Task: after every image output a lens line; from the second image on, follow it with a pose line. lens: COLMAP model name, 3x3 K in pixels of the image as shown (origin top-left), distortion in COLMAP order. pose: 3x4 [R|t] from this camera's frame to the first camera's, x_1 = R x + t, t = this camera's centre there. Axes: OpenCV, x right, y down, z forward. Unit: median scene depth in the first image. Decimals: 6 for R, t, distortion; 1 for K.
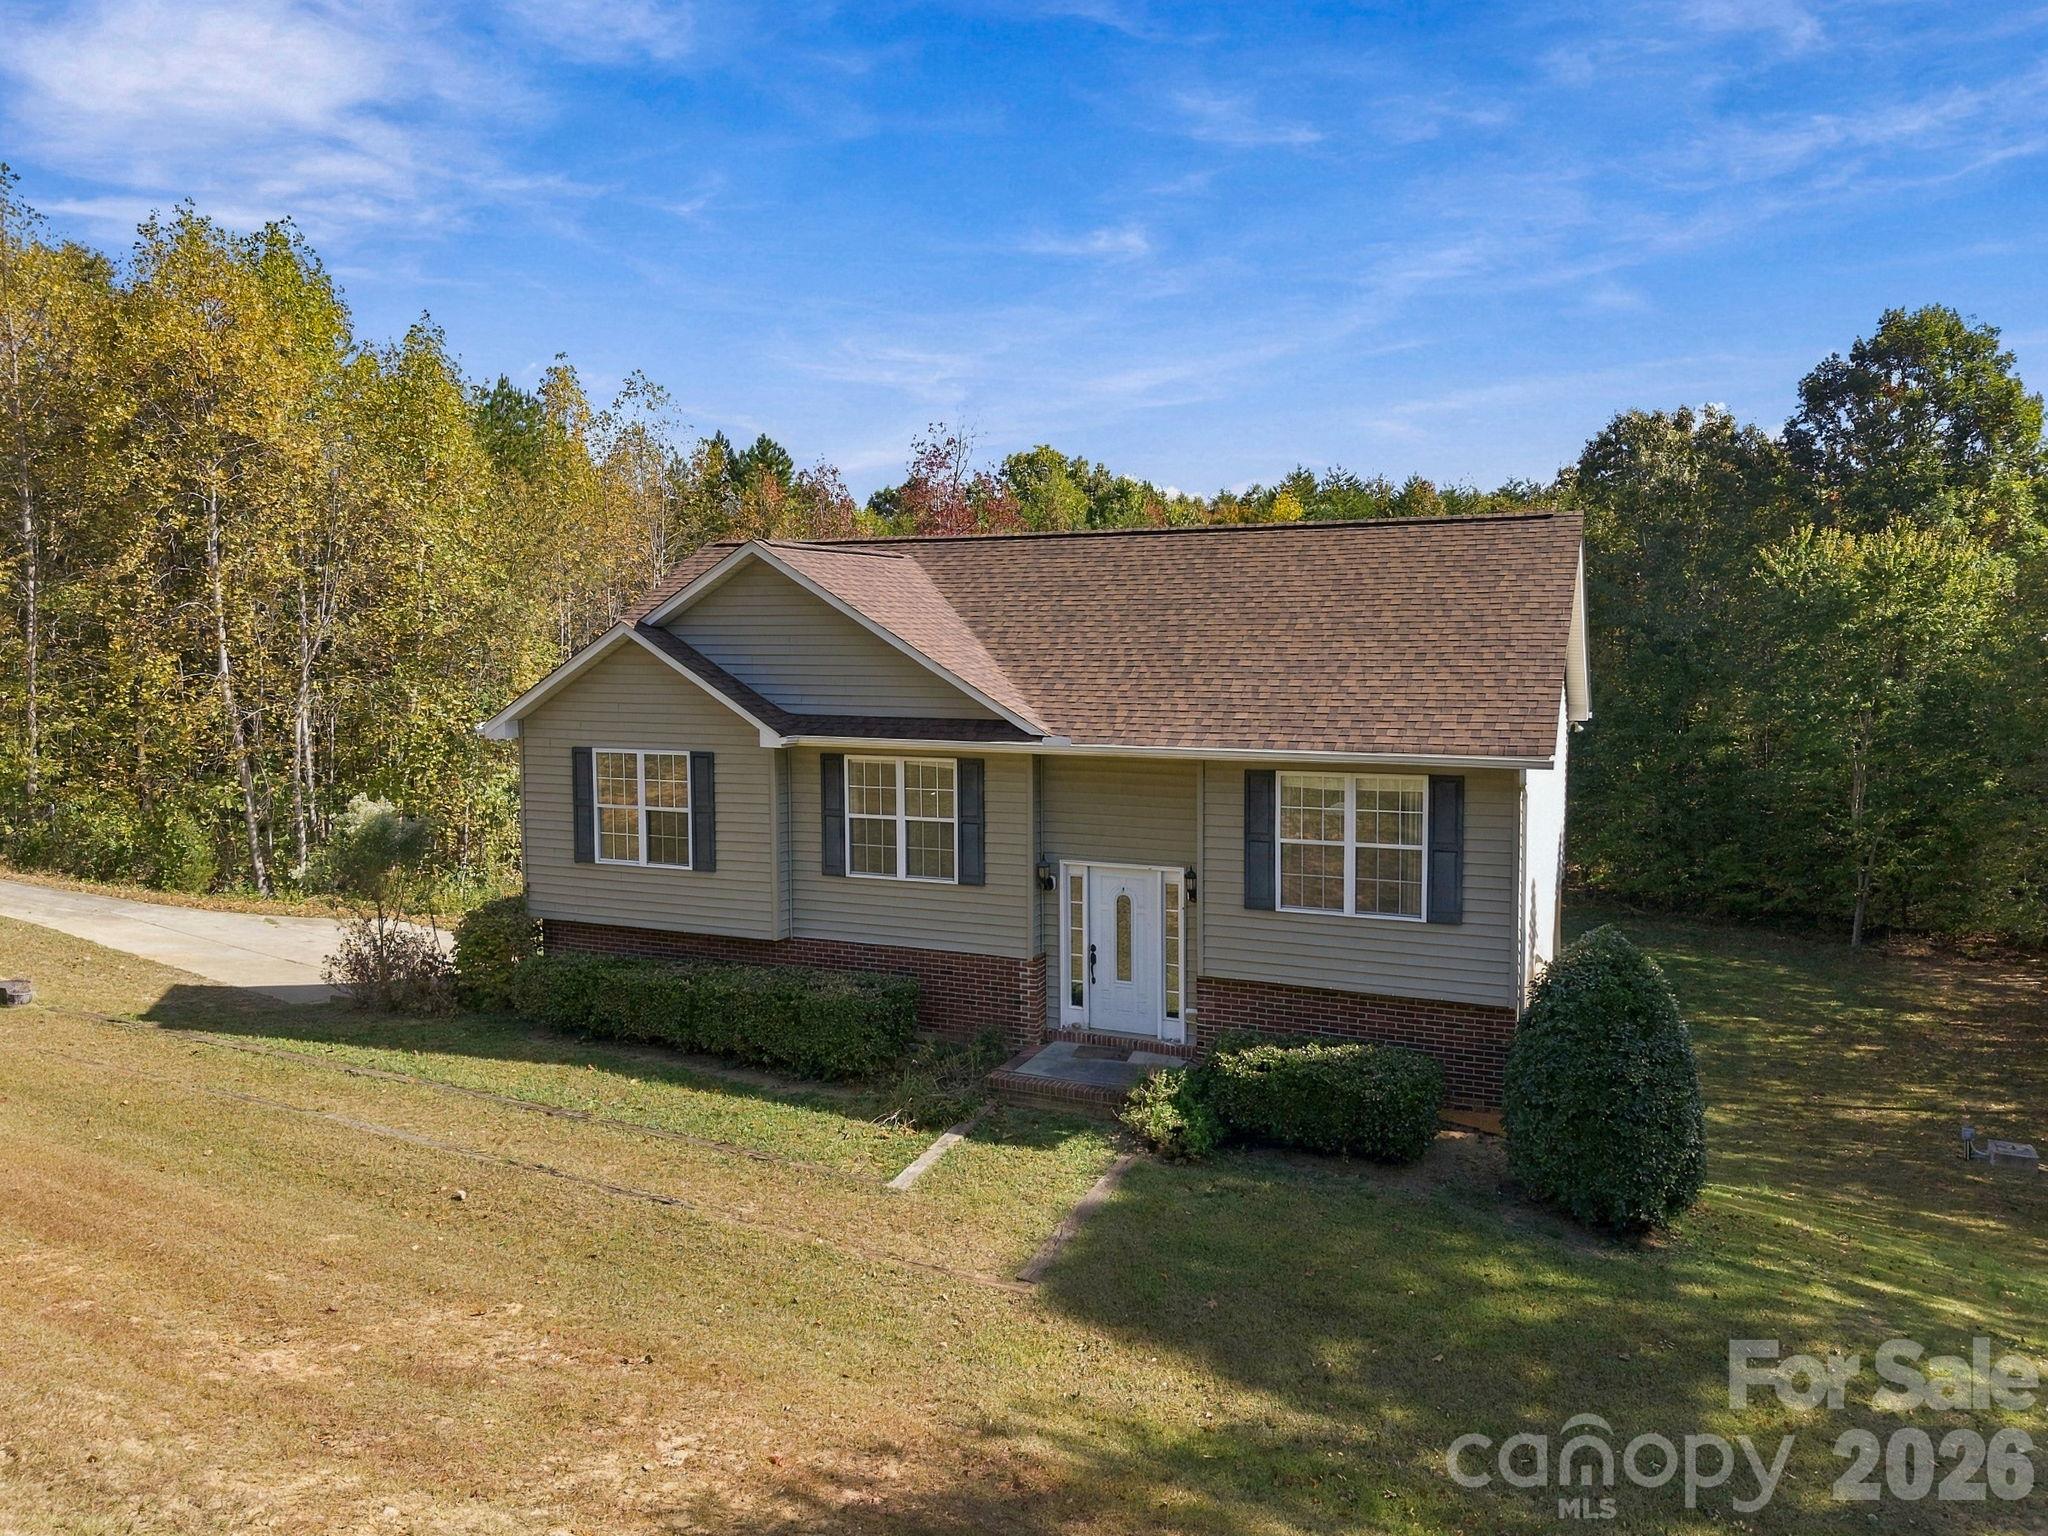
lens RADIAL K [[1279.0, 0, 1042.4], [0, 1279.0, 707.9], [0, 0, 1]] dist [0.010713, 0.000158]
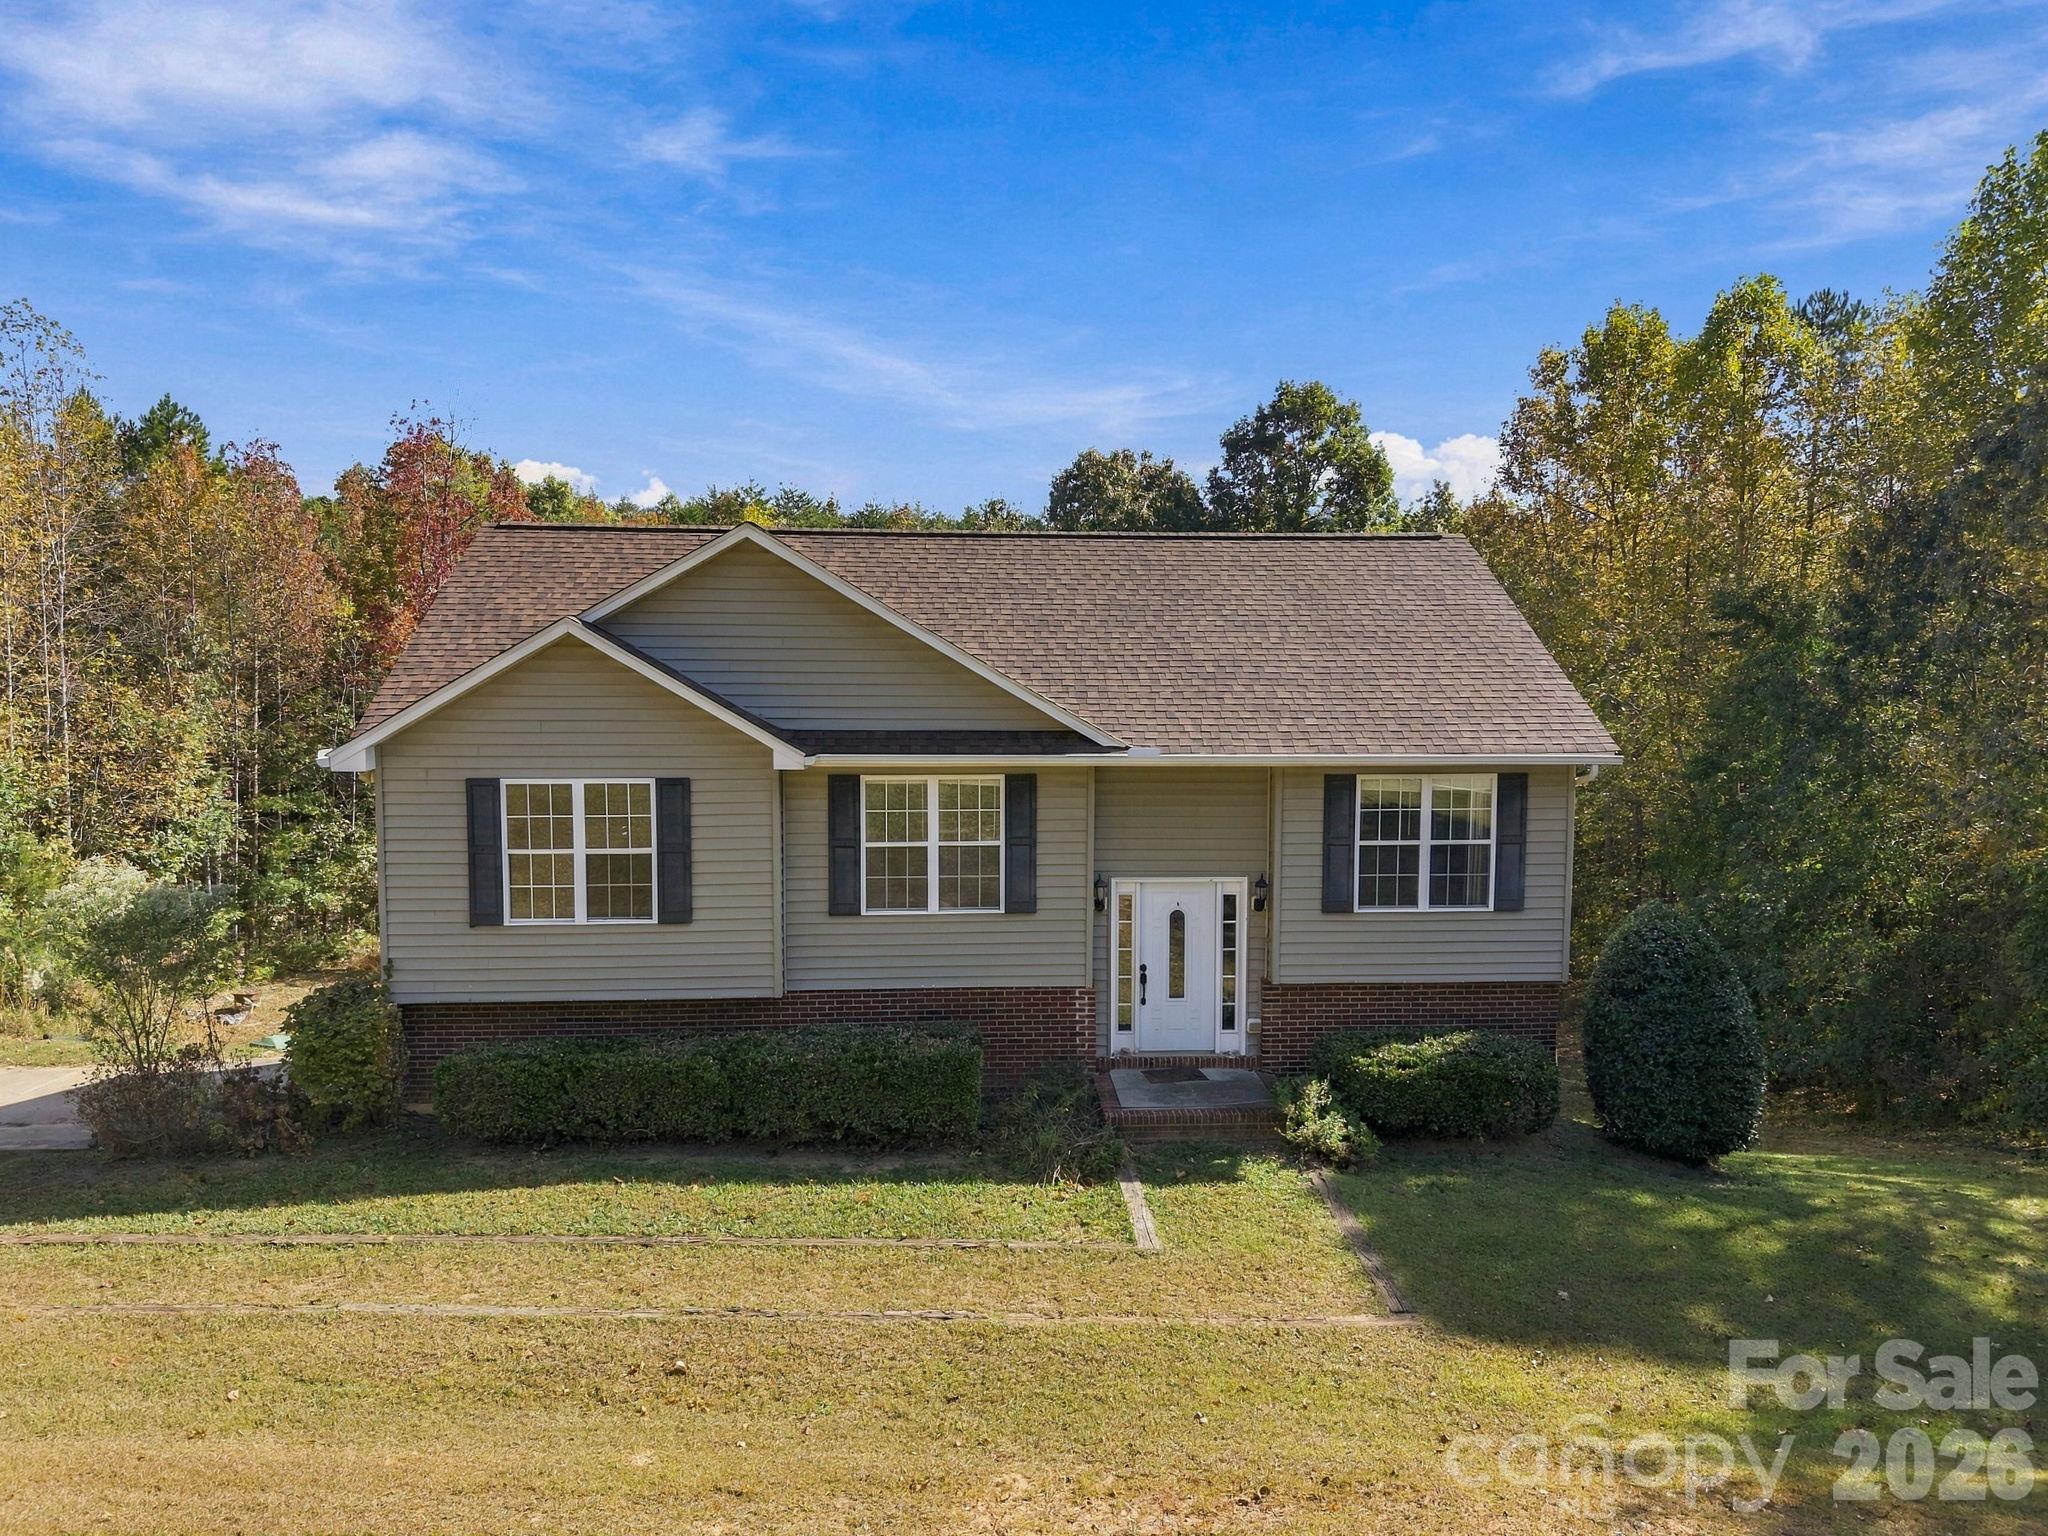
lens RADIAL K [[1279.0, 0, 1042.4], [0, 1279.0, 707.9], [0, 0, 1]] dist [0.010713, 0.000158]
pose [[0.904491, -0.012359, 0.426313, -0.436048], [0.017625, 0.999809, -0.008409, -0.000127], [-0.426128, 0.015120, 0.904537, 0.162711]]
